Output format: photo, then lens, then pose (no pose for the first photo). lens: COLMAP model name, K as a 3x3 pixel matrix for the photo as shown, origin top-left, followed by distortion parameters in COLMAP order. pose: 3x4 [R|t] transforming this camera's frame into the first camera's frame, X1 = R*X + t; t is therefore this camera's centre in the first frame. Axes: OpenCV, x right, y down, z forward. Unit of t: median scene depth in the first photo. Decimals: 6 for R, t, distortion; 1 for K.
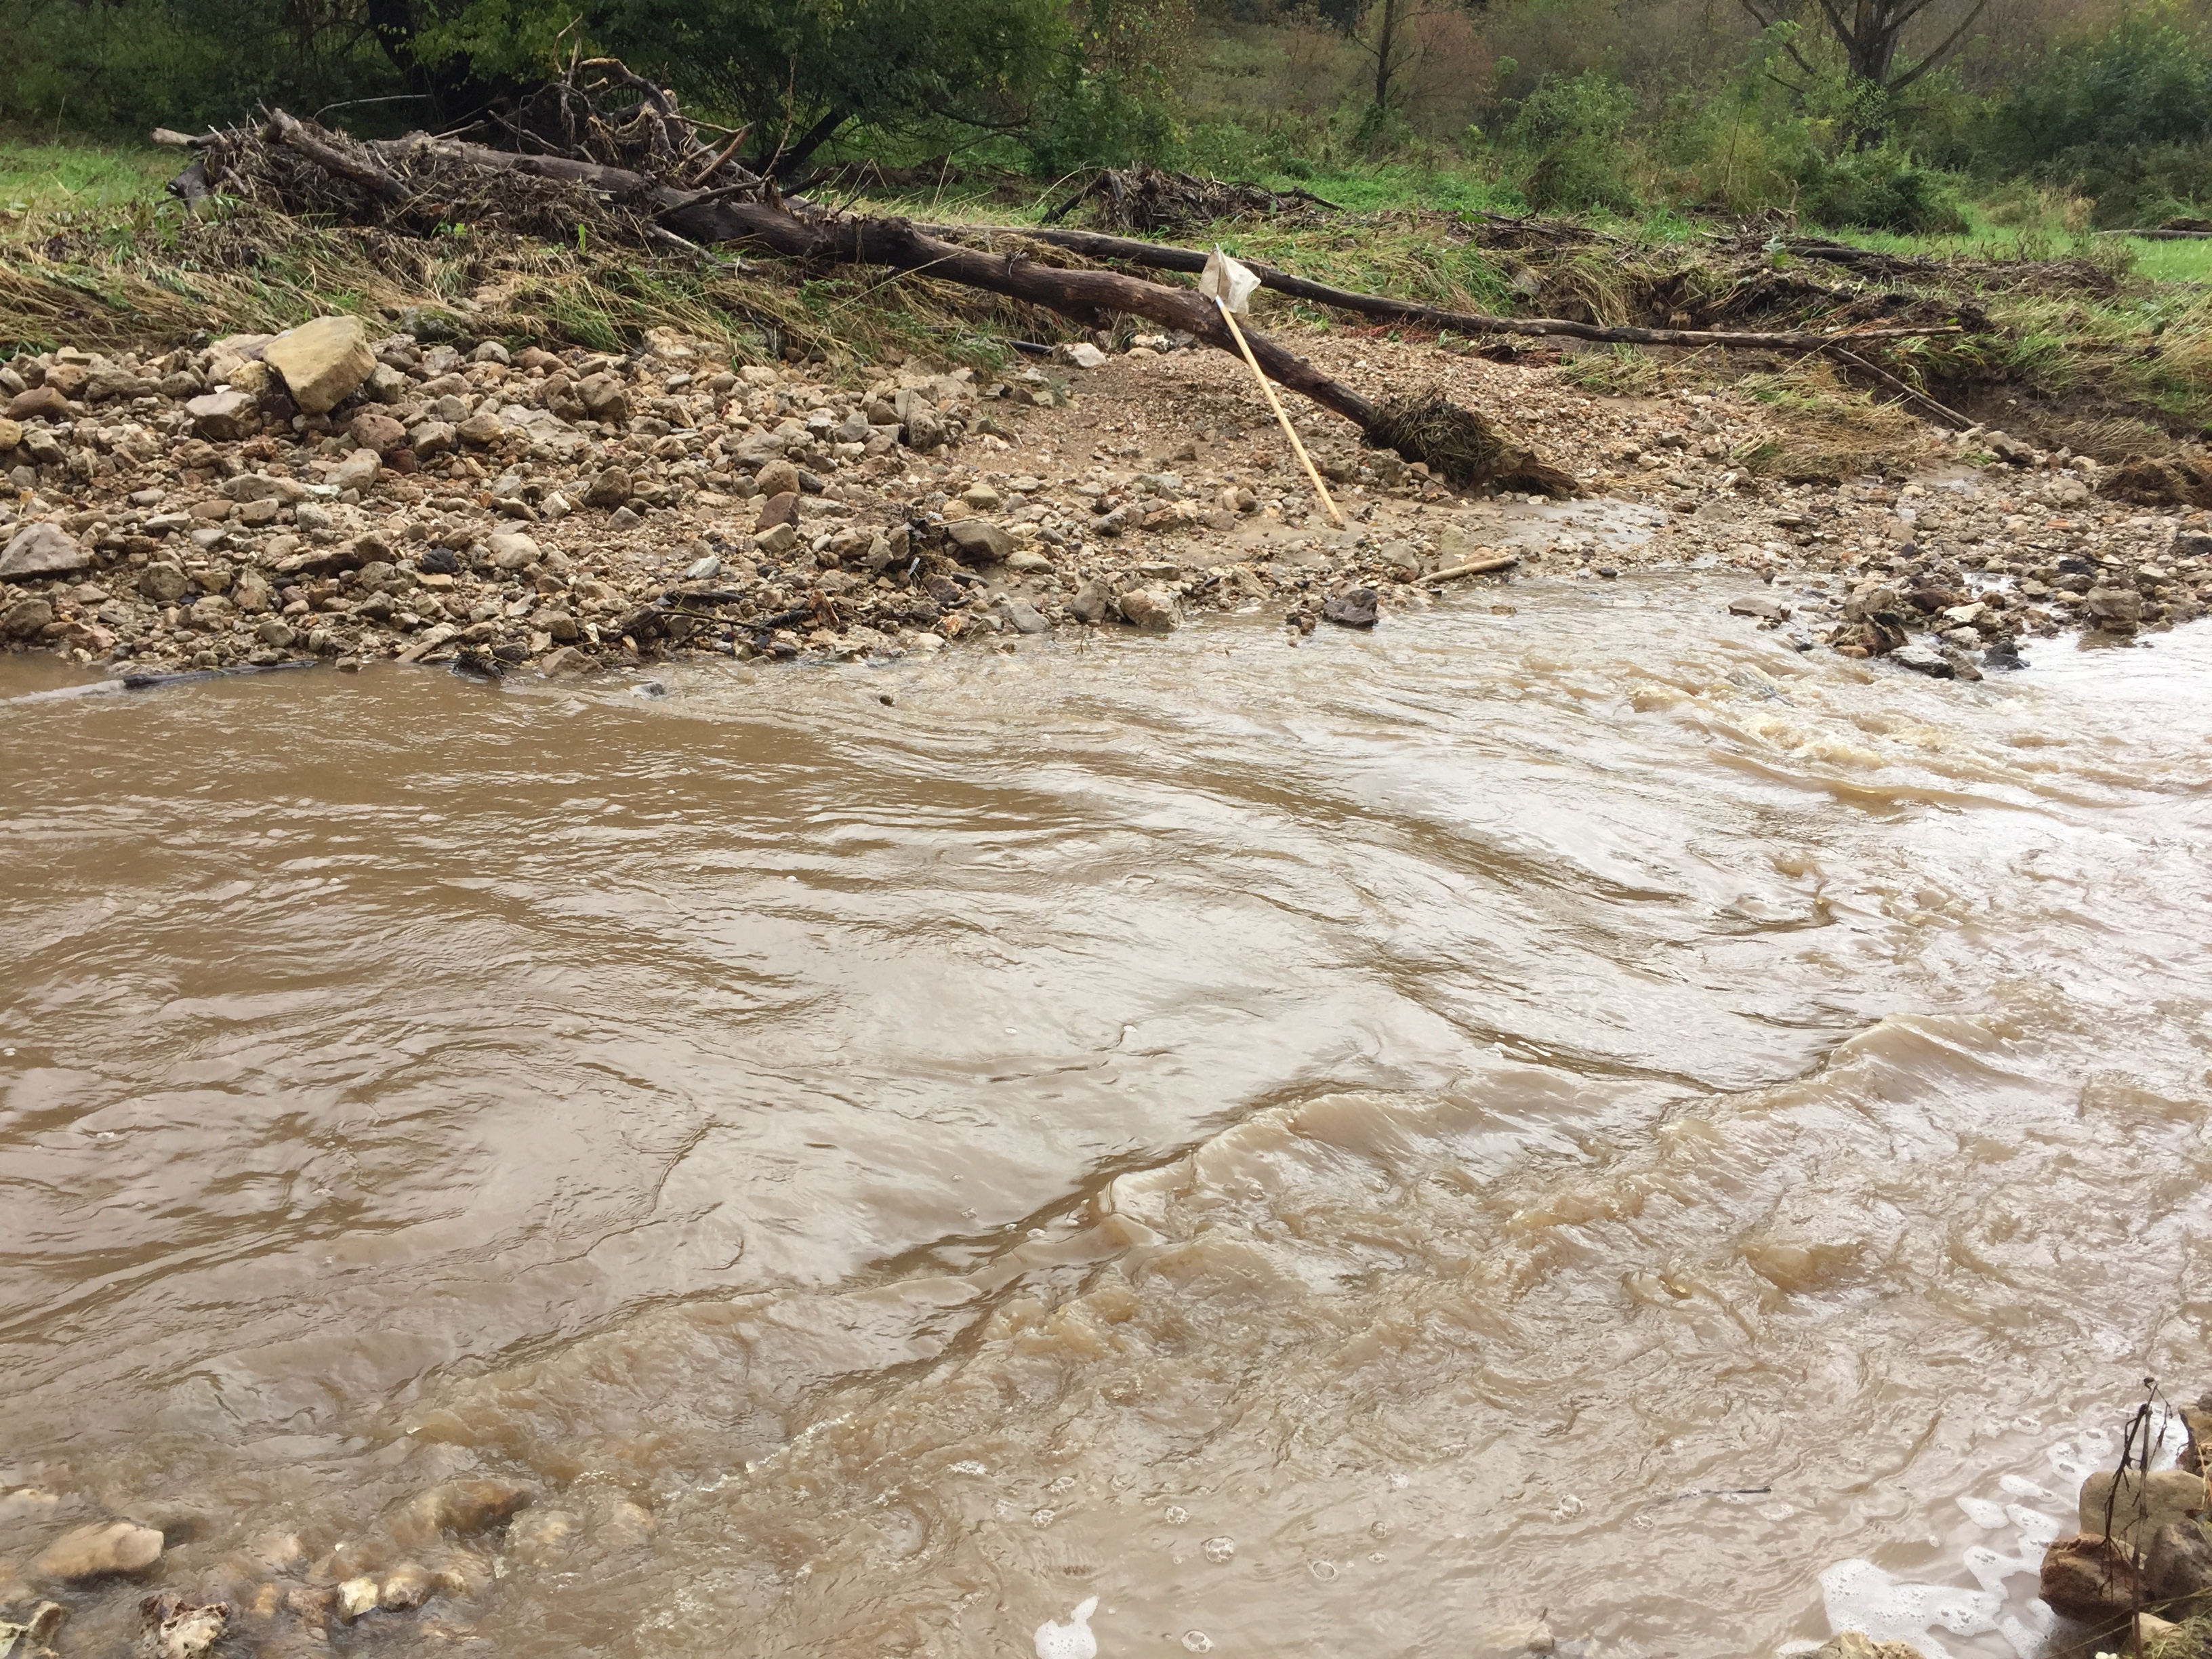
lens RADIAL K [[1883.6, 0, 1098.8], [0, 1883.6, 820.7], [0, 0, 1]] dist [0.045249, -0.064826]
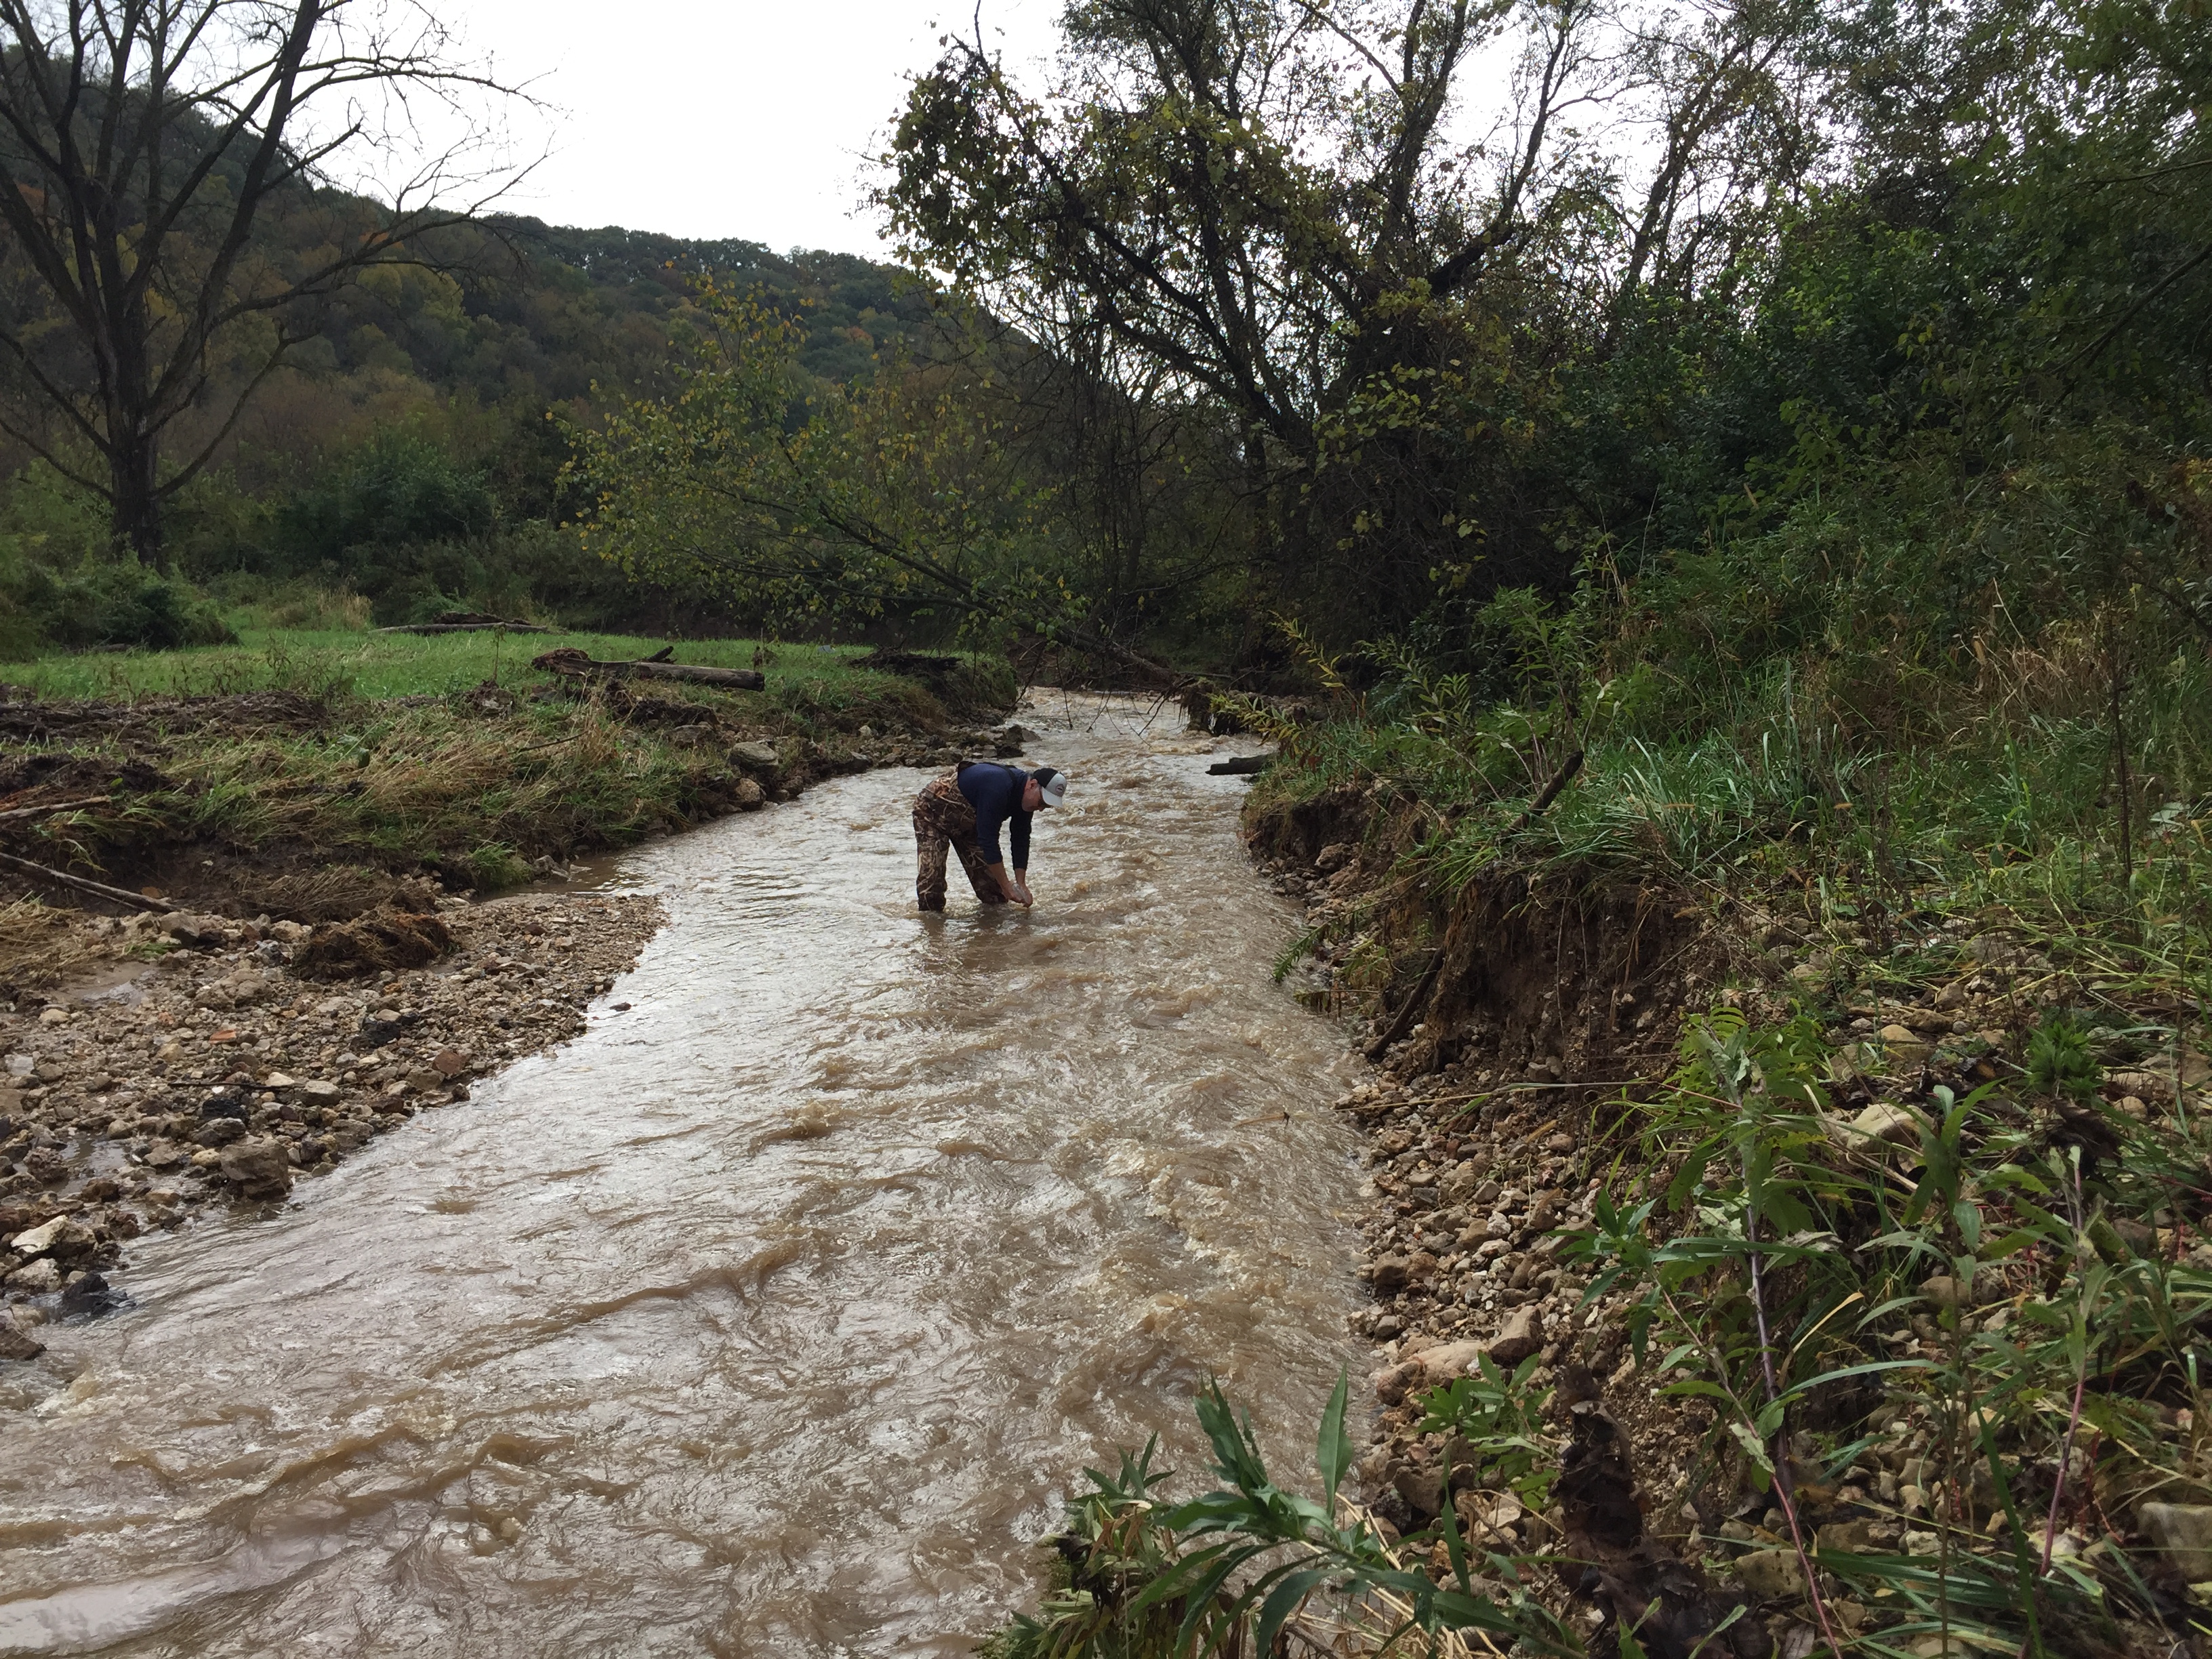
lens RADIAL K [[1883.6, 0, 1106.8], [0, 1883.6, 831.5], [0, 0, 1]] dist [0.045249, -0.064826]
pose [[0.690143, -0.129500, 0.711992, 0.160715], [0.260004, 0.962536, -0.076955, -0.065274], [-0.675352, 0.238231, 0.697958, 0.111130]]
